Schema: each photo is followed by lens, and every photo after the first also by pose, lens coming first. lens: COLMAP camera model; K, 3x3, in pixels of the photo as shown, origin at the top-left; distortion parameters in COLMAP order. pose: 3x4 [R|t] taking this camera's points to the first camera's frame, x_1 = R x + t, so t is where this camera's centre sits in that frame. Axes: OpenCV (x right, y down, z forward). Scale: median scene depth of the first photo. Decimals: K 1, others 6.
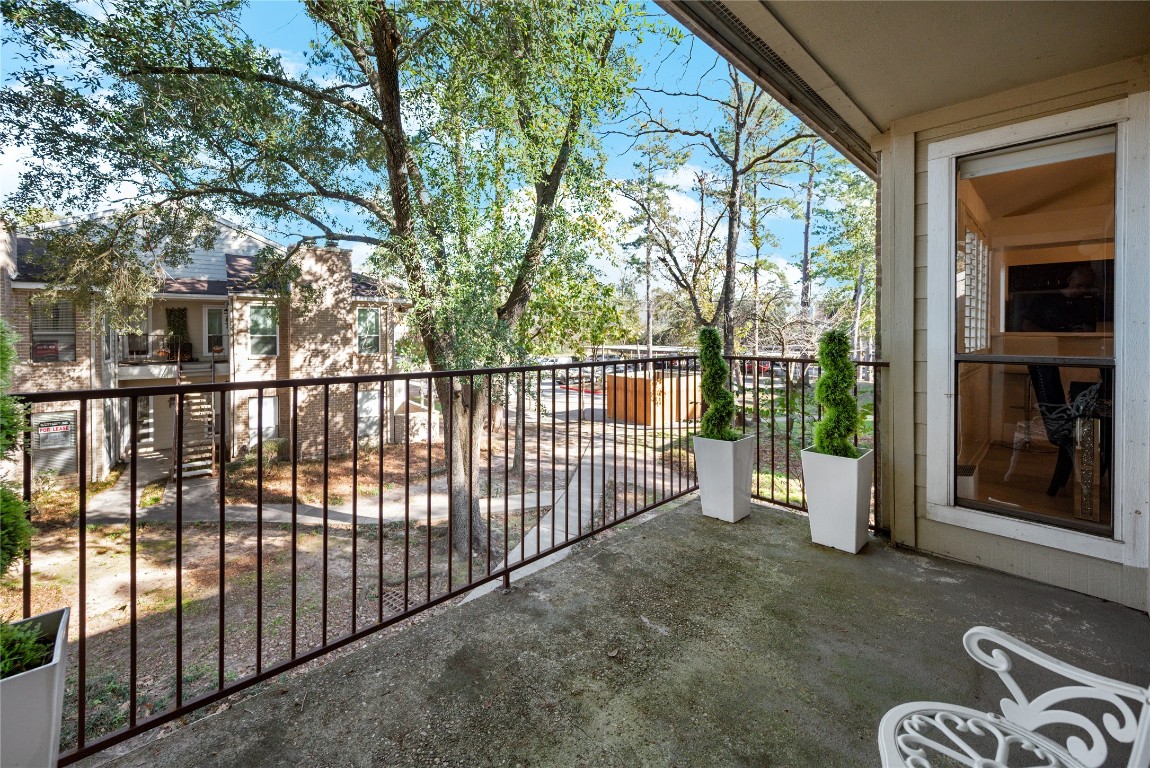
lens RADIAL K [[468.7, 0, 575.0], [0, 468.7, 384.0], [0, 0, 1]] dist [-0.000604, -0.000140]
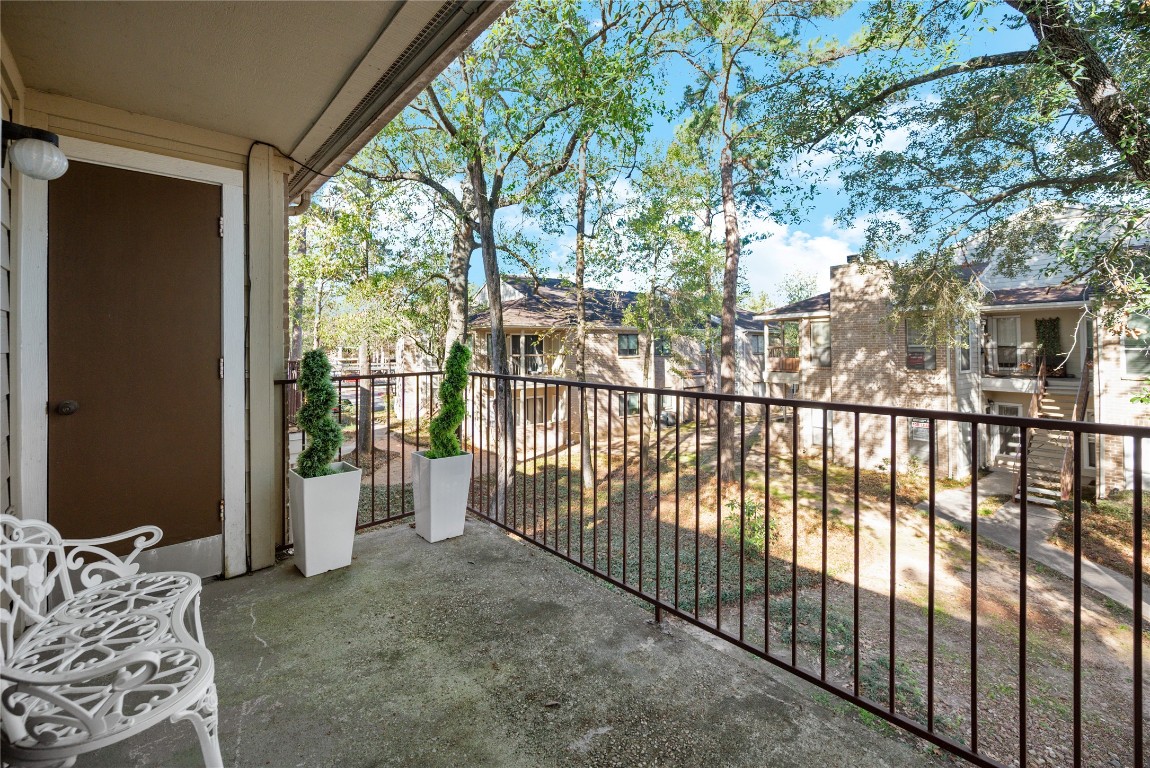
lens RADIAL K [[469.1, 0, 575.0], [0, 469.1, 384.0], [0, 0, 1]] dist [0.001819, 0.000233]
pose [[-0.035544, 0.079985, -0.996162, 0.133506], [-0.104161, 0.991066, 0.083293, -0.018008], [0.993925, 0.106722, -0.026895, 0.140155]]
